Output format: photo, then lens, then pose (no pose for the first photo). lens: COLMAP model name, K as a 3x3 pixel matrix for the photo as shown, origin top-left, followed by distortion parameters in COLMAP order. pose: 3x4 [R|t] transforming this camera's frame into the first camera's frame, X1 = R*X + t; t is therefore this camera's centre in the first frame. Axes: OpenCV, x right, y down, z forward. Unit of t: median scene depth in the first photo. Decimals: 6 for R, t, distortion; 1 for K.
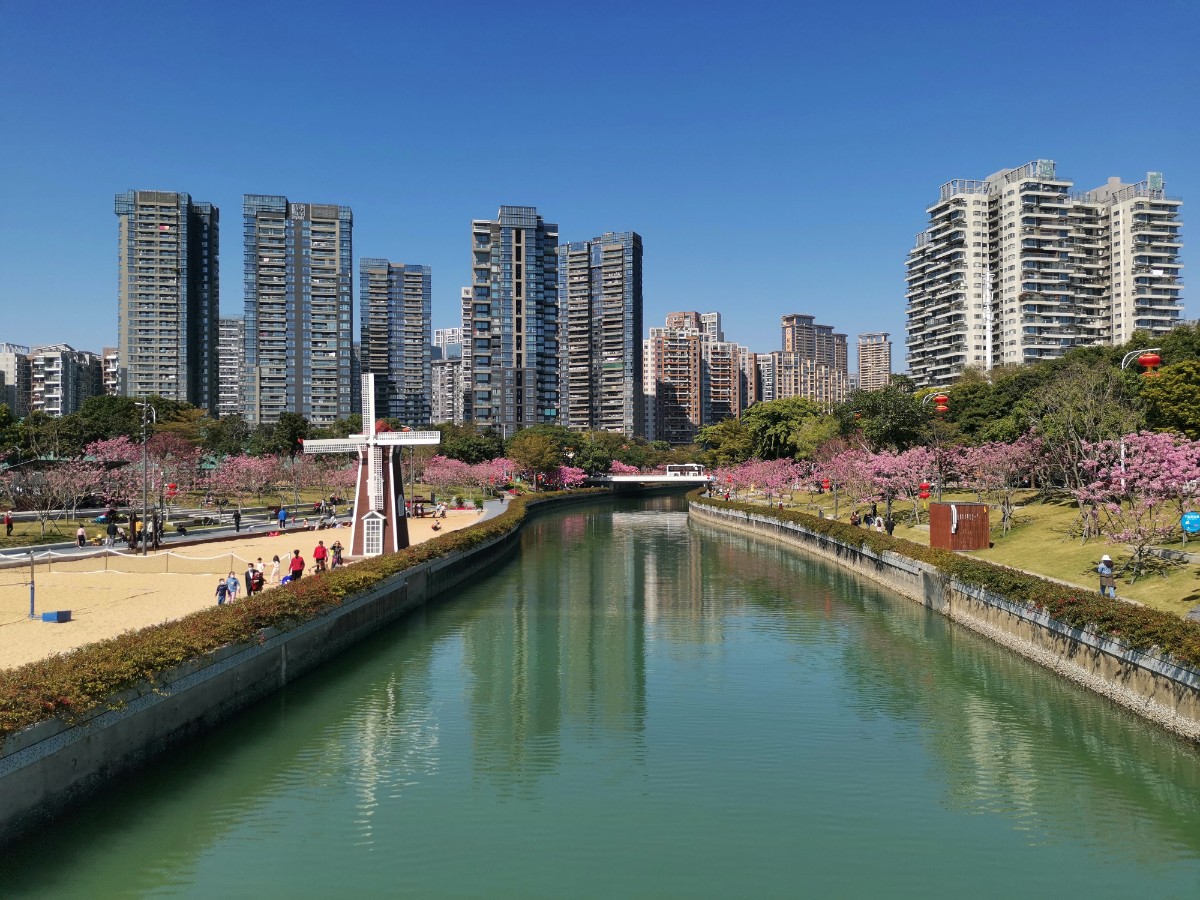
lens RADIAL K [[882.0, 0, 600.0], [0, 882.0, 450.0], [0, 0, 1]] dist [0.054757, -0.000834]
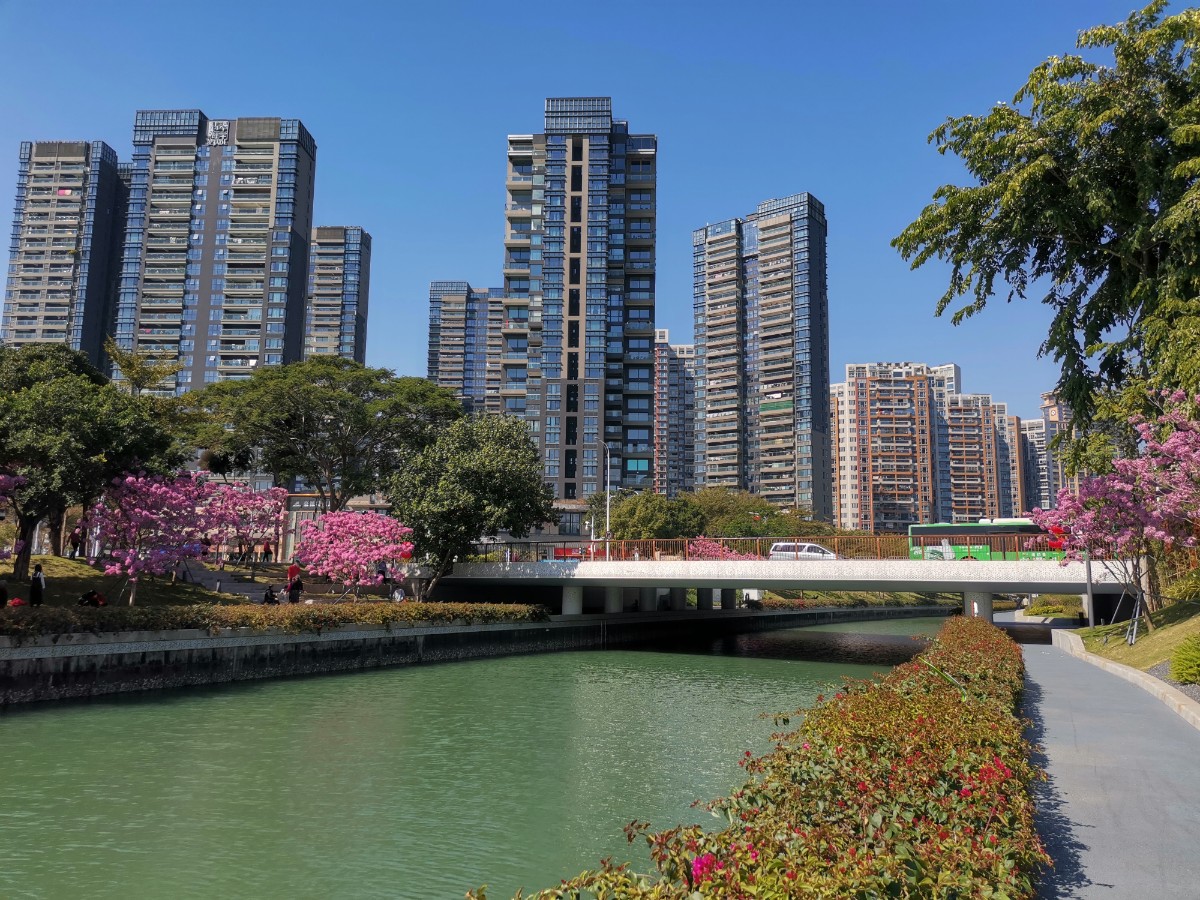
lens RADIAL K [[882.0, 0, 600.0], [0, 882.0, 450.0], [0, 0, 1]] dist [0.054757, -0.000834]
pose [[0.970354, -0.014572, -0.241247, 0.053181], [-0.017848, 0.991135, -0.131658, 0.020069], [0.241027, 0.132061, 0.961492, 0.482995]]
